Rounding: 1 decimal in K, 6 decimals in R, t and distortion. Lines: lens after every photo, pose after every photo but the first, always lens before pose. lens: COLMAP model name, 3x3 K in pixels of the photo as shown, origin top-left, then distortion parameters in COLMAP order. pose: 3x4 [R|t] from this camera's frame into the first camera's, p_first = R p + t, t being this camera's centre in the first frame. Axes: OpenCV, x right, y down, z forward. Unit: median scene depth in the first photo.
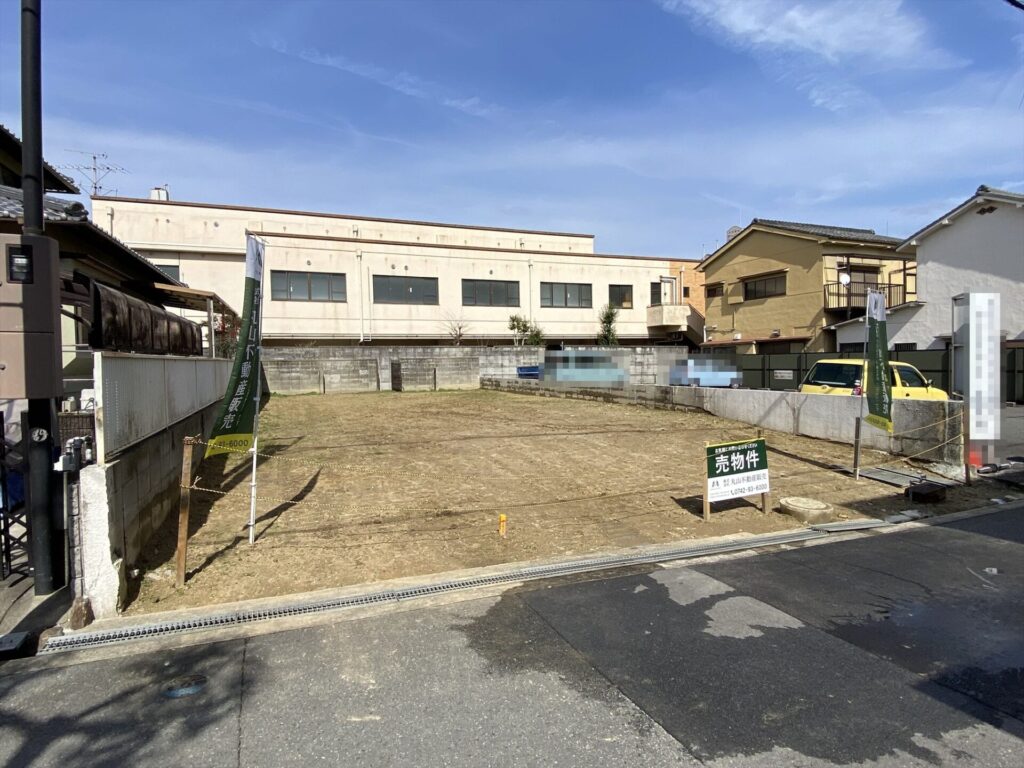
lens RADIAL K [[563.0, 0, 508.6], [0, 563.0, 377.0], [0, 0, 1]] dist [0.089310, -0.106966]
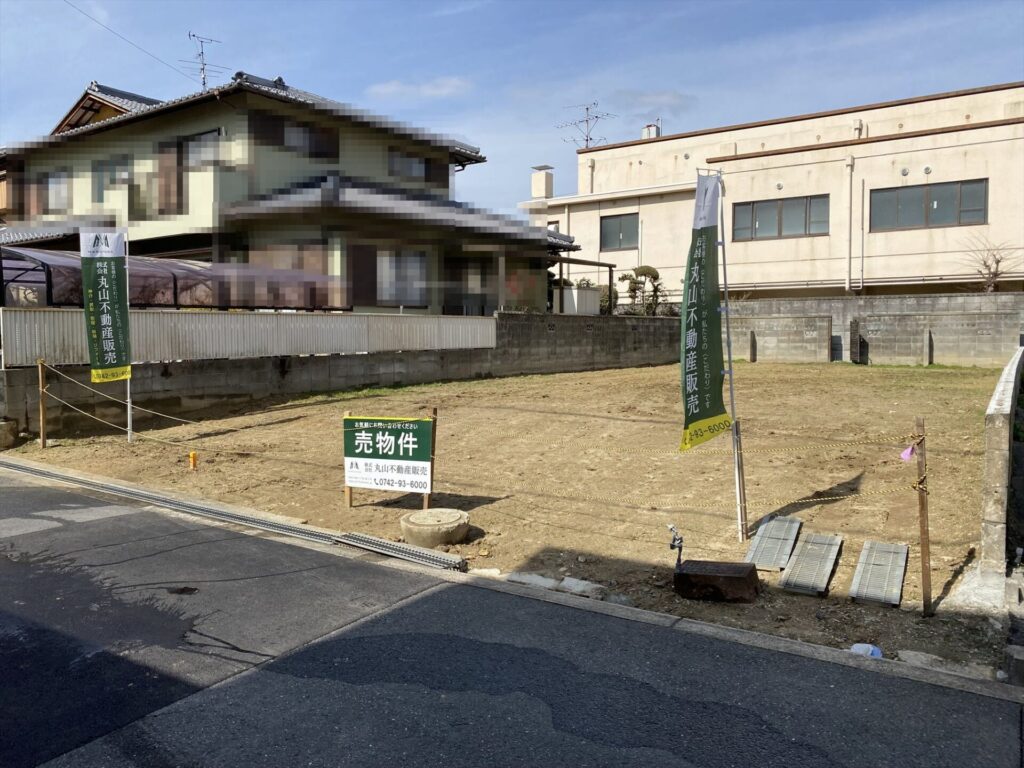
lens RADIAL K [[781.9, 0, 506.1], [0, 781.9, 366.3], [0, 0, 1]] dist [0.072665, -0.096203]
pose [[0.560634, 0.050623, -0.826515, 0.331419], [-0.026672, 0.998716, 0.043078, -0.001165], [0.827634, -0.002107, 0.561265, 0.133150]]
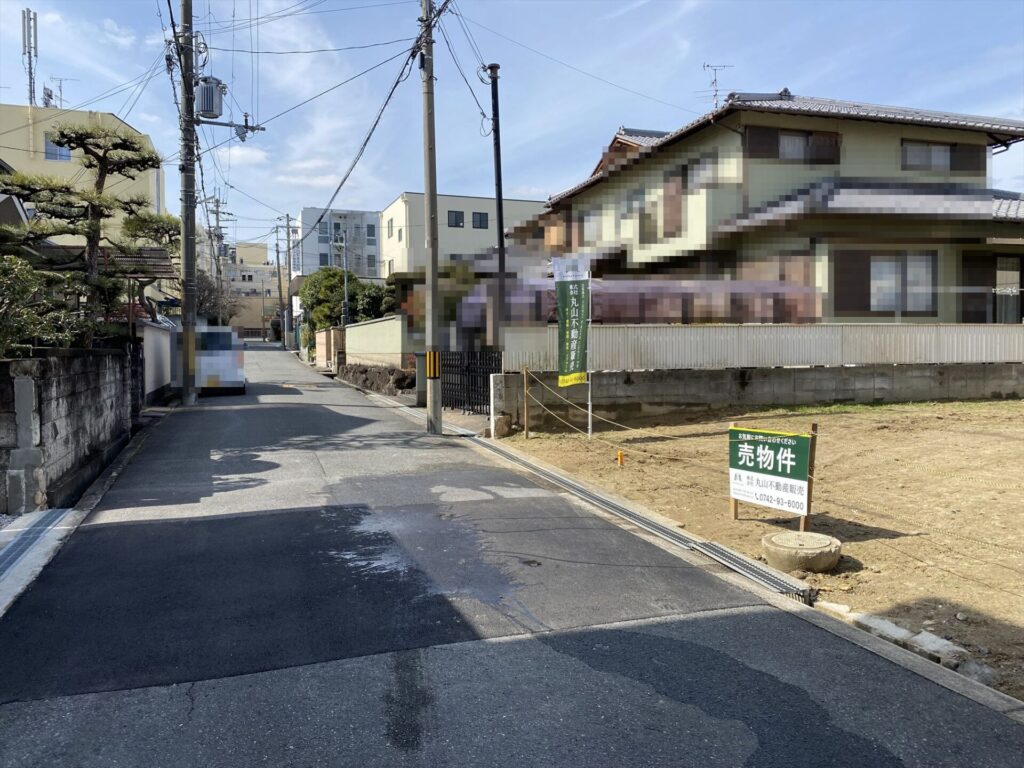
lens RADIAL K [[781.9, 0, 506.1], [0, 781.9, 366.3], [0, 0, 1]] dist [0.072665, -0.096203]
pose [[-0.068794, 0.040707, -0.996800, 0.350359], [-0.020552, 0.998897, 0.042211, -0.001361], [0.997419, 0.023390, -0.067881, 0.179135]]
